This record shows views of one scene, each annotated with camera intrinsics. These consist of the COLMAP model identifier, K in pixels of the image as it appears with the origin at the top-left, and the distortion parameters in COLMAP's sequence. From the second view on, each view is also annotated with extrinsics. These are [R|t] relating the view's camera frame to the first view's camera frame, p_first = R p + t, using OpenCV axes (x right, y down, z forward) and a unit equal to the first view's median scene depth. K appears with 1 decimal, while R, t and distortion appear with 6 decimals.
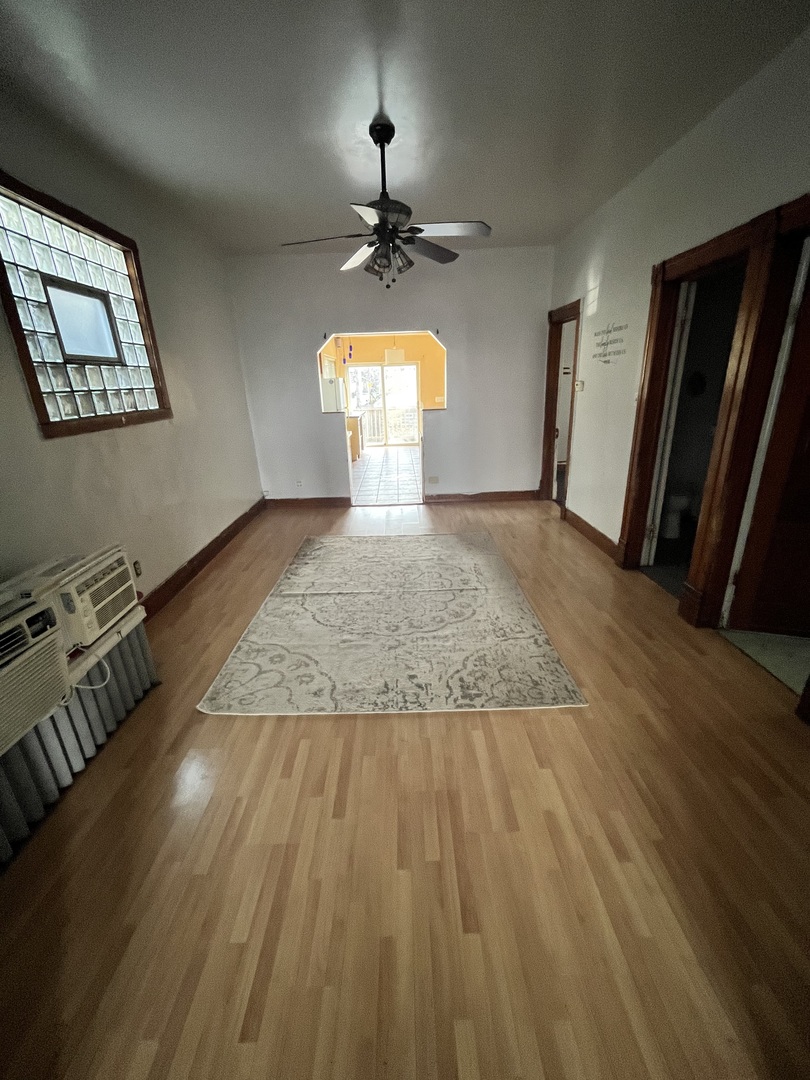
lens RADIAL K [[444.6, 0, 402.7], [0, 444.6, 545.3], [0, 0, 1]] dist [-0.002738, 0.000249]
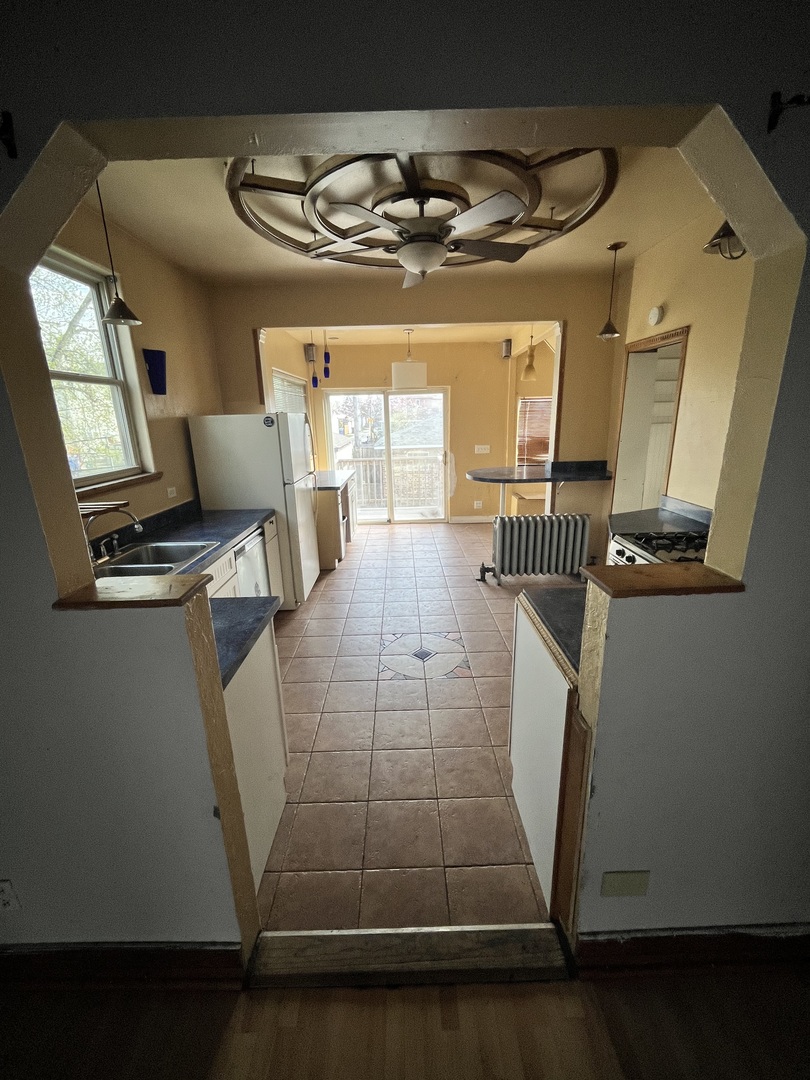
lens RADIAL K [[444.6, 0, 409.1], [0, 444.6, 540.4], [0, 0, 1]] dist [-0.002738, 0.000249]
pose [[0.999909, 0.005712, 0.012231, -0.038120], [-0.004711, 0.996753, -0.080376, -0.287716], [-0.012650, 0.080311, 0.996690, 0.758061]]
